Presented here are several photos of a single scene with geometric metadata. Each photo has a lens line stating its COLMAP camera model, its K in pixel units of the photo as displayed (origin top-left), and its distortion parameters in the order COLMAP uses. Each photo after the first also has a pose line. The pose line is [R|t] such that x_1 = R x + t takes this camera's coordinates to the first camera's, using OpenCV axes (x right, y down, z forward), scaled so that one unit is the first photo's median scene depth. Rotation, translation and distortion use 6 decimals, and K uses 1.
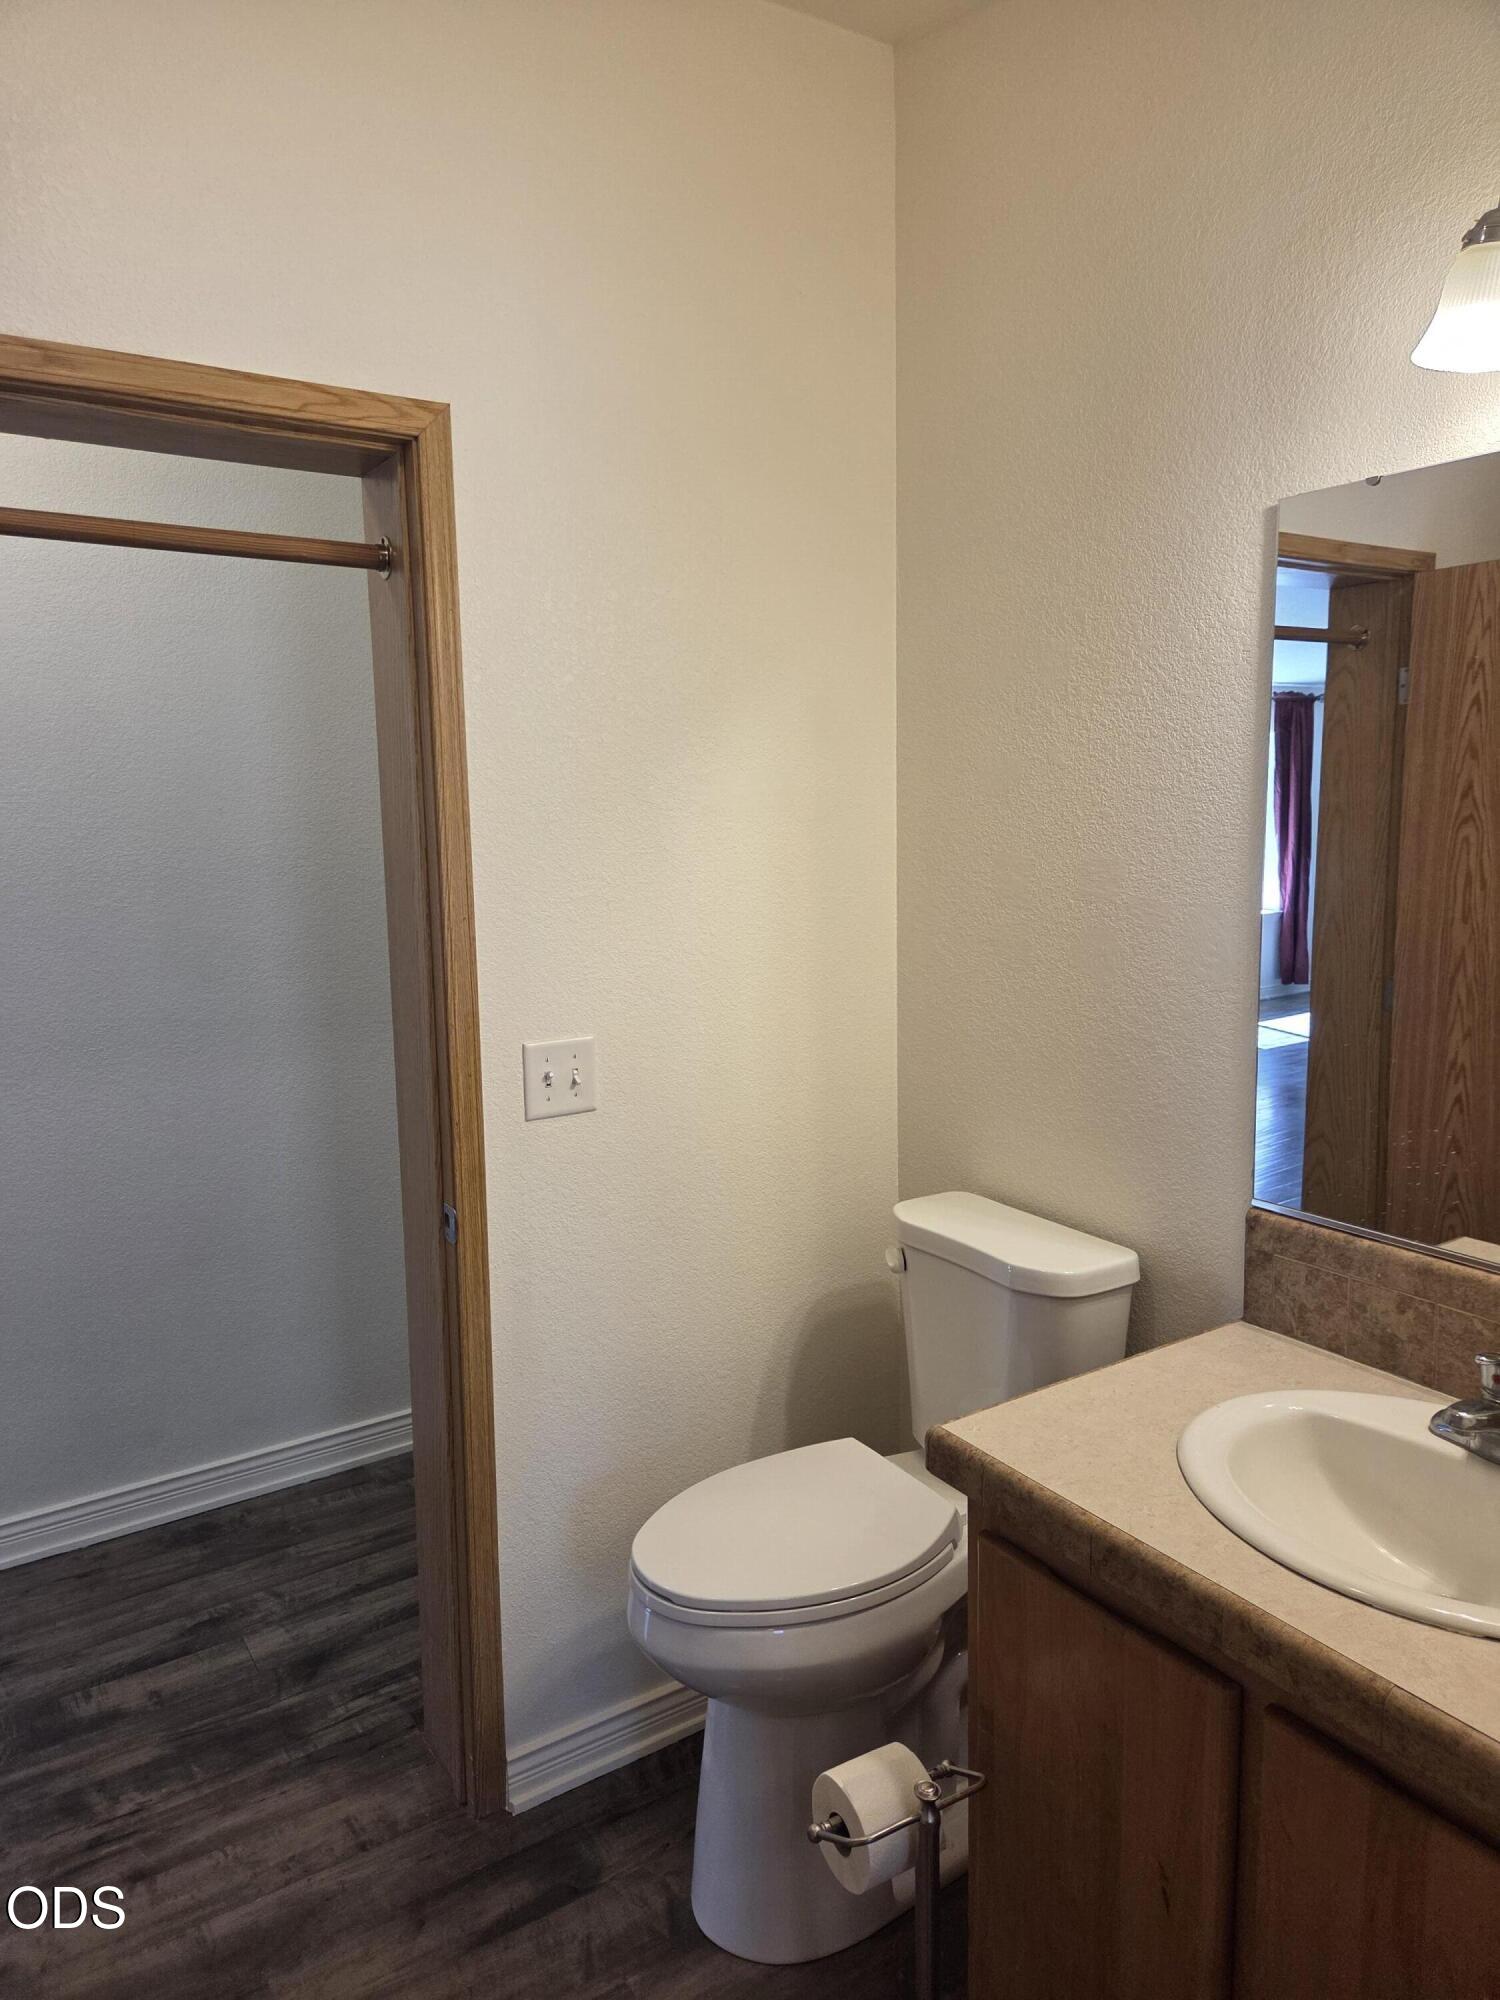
lens RADIAL K [[1343.9, 0, 749.0], [0, 1343.9, 1001.8], [0, 0, 1]] dist [0.058873, -0.047836]
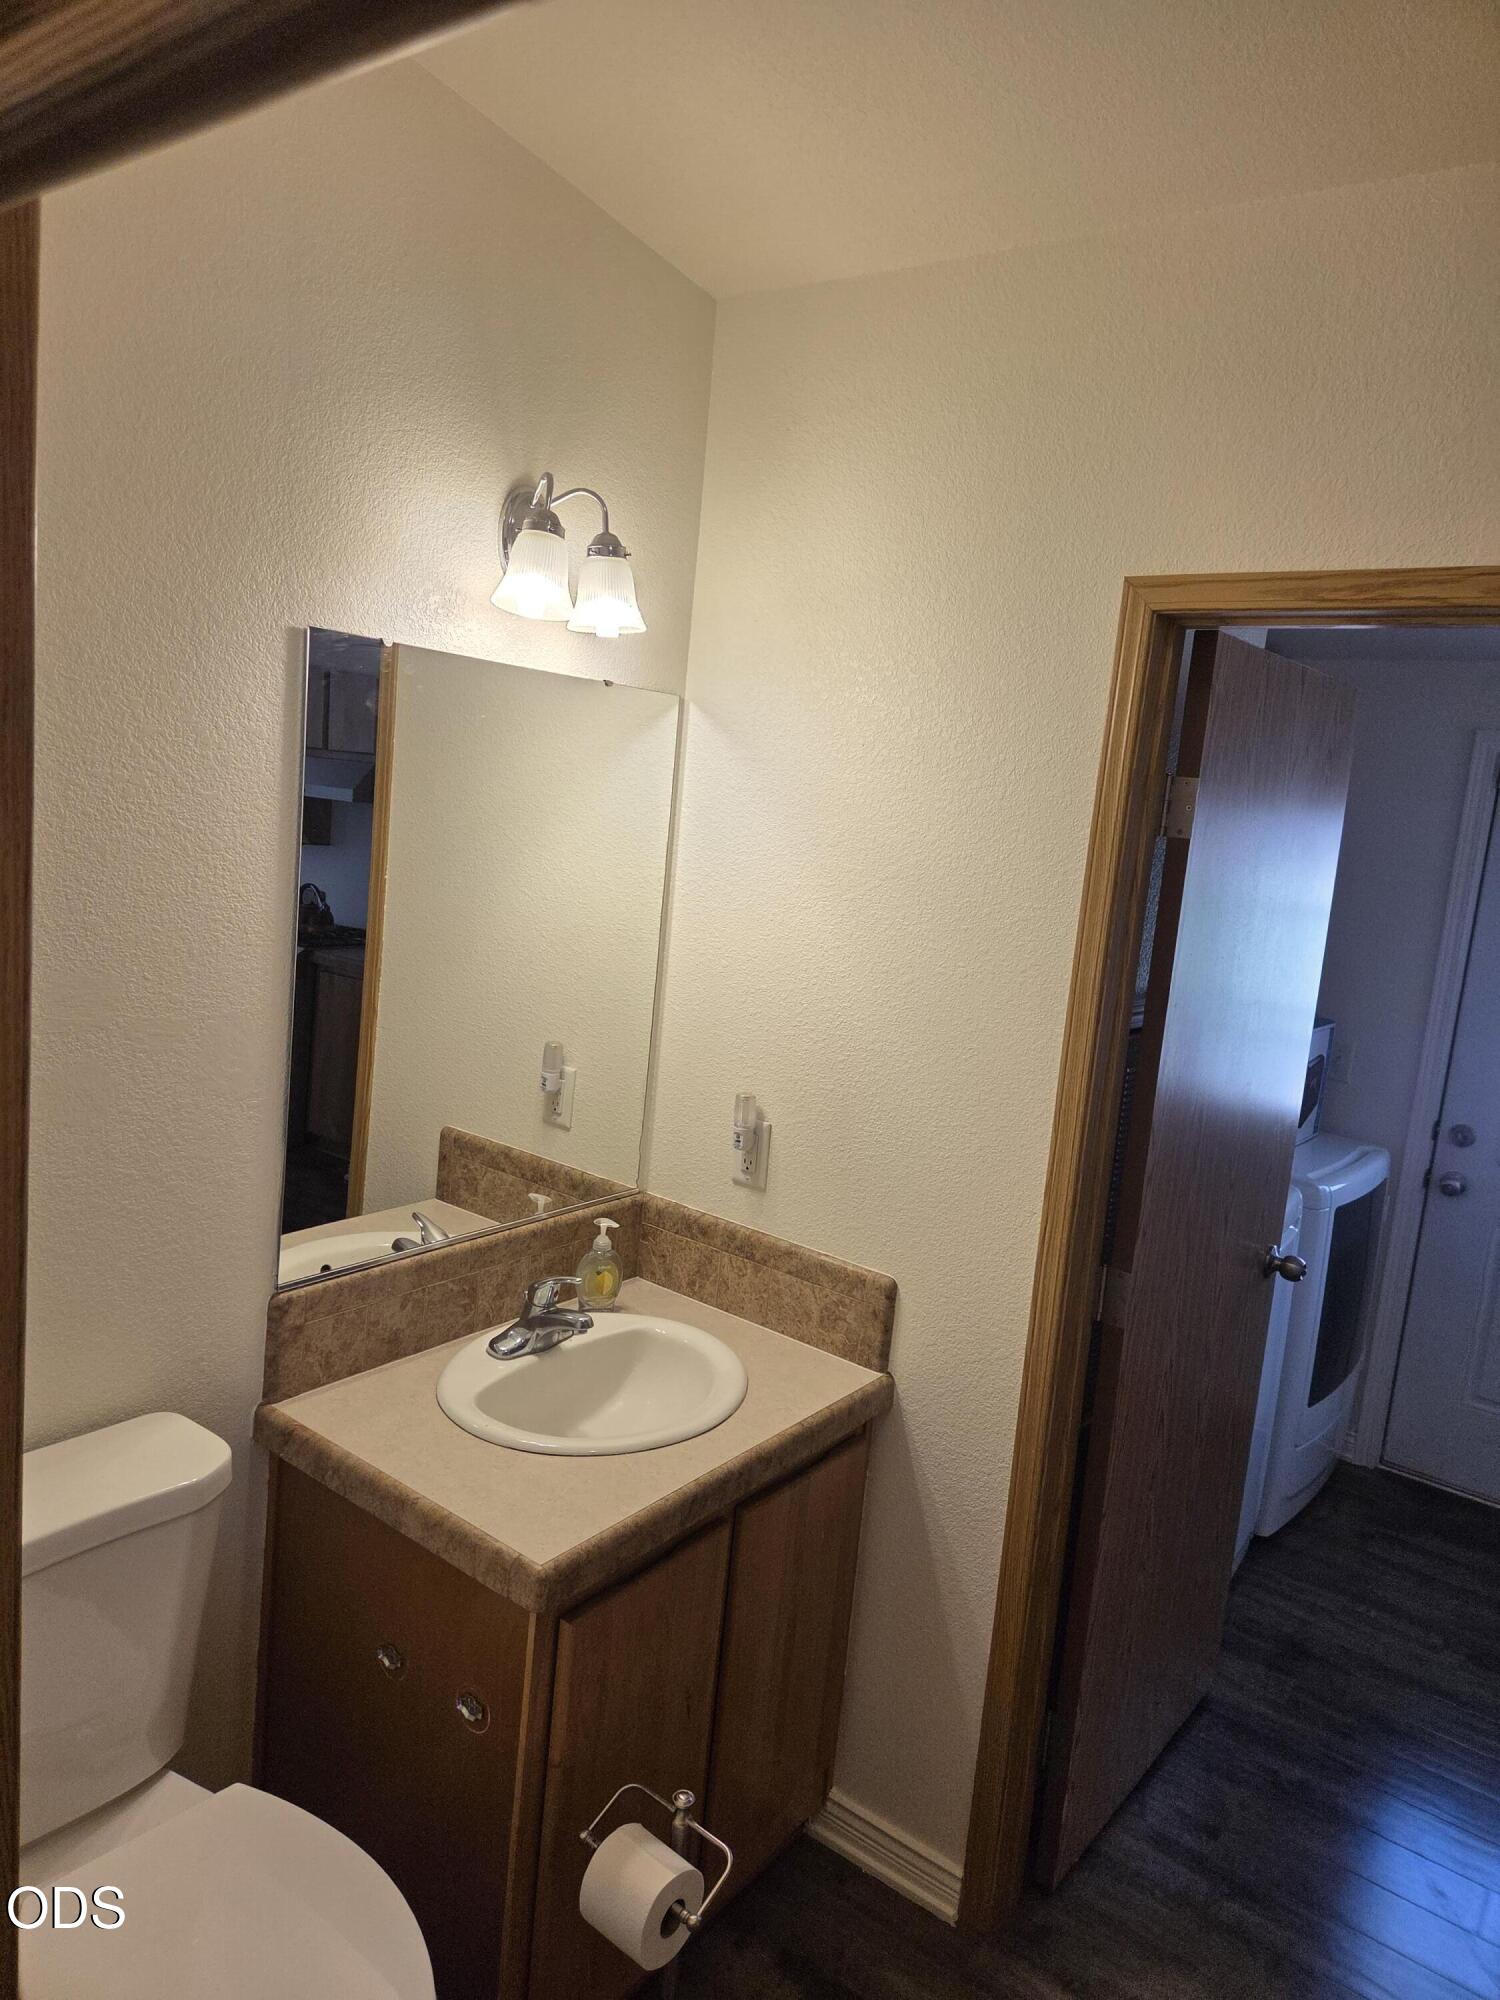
lens RADIAL K [[1343.9, 0, 747.5], [0, 1343.9, 992.8], [0, 0, 1]] dist [0.058873, -0.047836]
pose [[-0.331000, -0.153603, 0.931045, -0.692048], [0.049720, 0.982453, 0.179760, -0.248469], [-0.942320, 0.105792, -0.317555, 0.985743]]
